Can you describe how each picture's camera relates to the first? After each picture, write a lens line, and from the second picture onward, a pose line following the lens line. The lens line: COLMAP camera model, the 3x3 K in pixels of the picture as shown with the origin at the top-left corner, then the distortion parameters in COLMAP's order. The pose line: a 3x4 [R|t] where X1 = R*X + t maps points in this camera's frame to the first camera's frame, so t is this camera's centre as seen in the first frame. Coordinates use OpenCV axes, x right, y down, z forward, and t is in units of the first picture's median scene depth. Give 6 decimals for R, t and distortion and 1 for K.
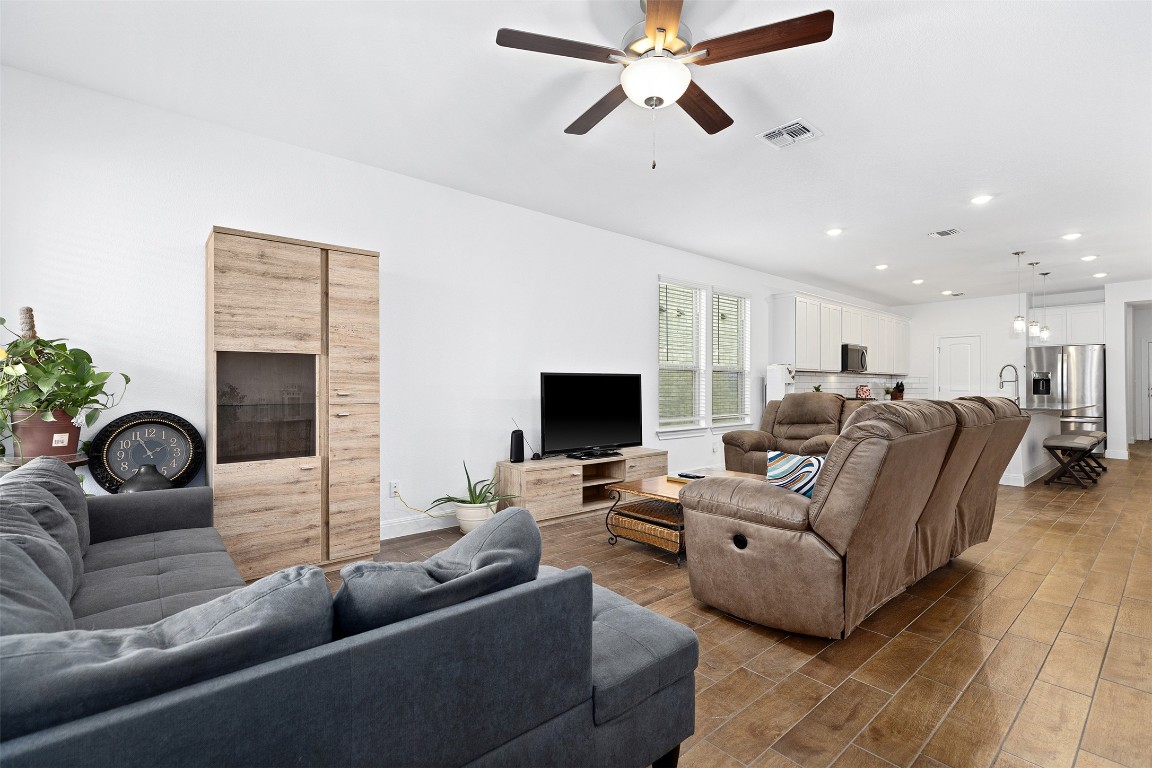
lens RADIAL K [[513.1, 0, 576.0], [0, 513.1, 384.0], [0, 0, 1]] dist [0.001276, 0.000536]
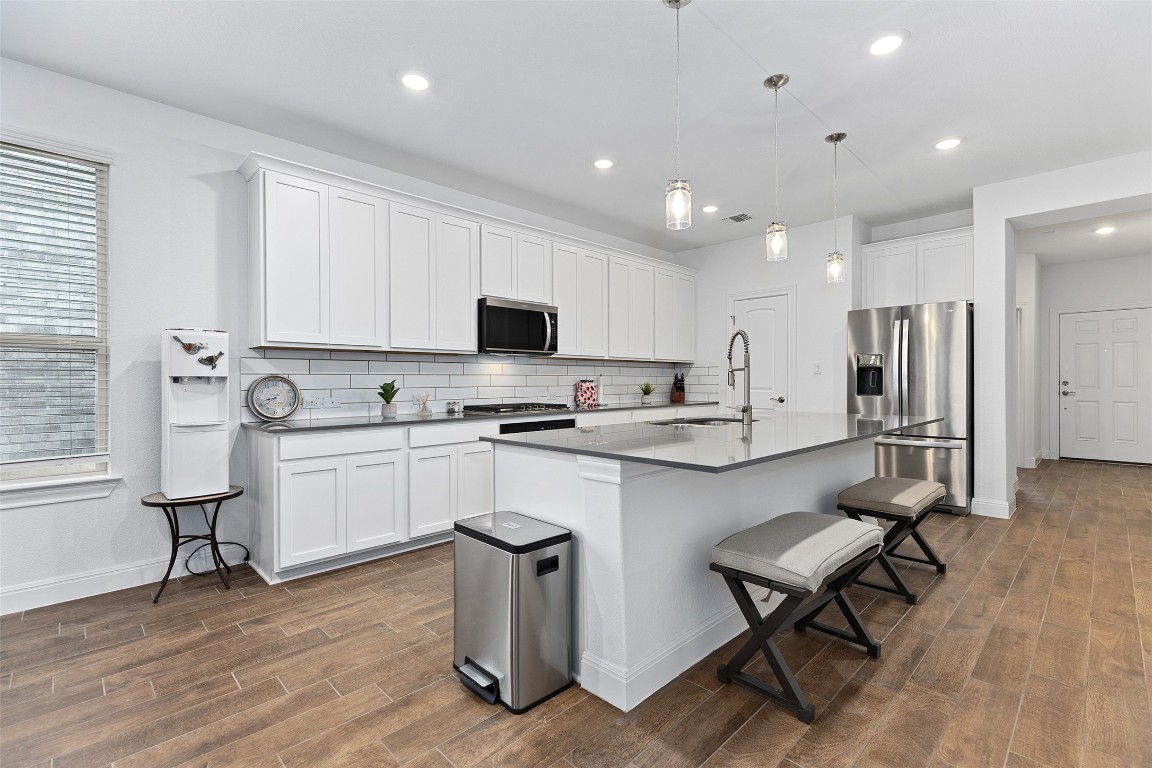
lens RADIAL K [[537.7, 0, 576.0], [0, 537.7, 384.0], [0, 0, 1]] dist [0.001321, -0.000317]
pose [[0.996113, -0.007828, 0.087742, 0.546733], [0.007244, 0.999949, 0.006968, 0.002413], [-0.087792, -0.006306, 0.996119, 0.460788]]
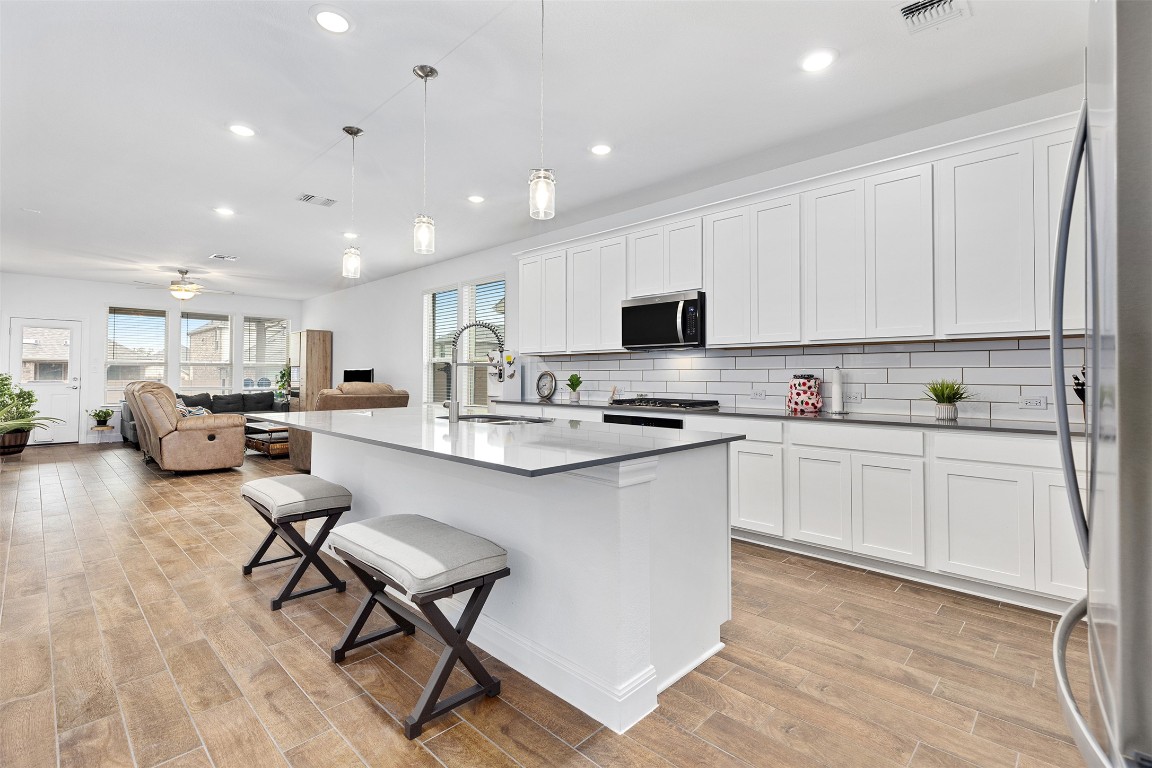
lens RADIAL K [[521.7, 0, 576.0], [0, 521.7, 384.0], [0, 0, 1]] dist [-0.018357, 0.000561]
pose [[0.104606, 0.013579, -0.994421, 1.067447], [-0.000186, 0.999907, 0.013634, 0.003859], [0.994514, -0.001241, 0.104599, 0.882527]]
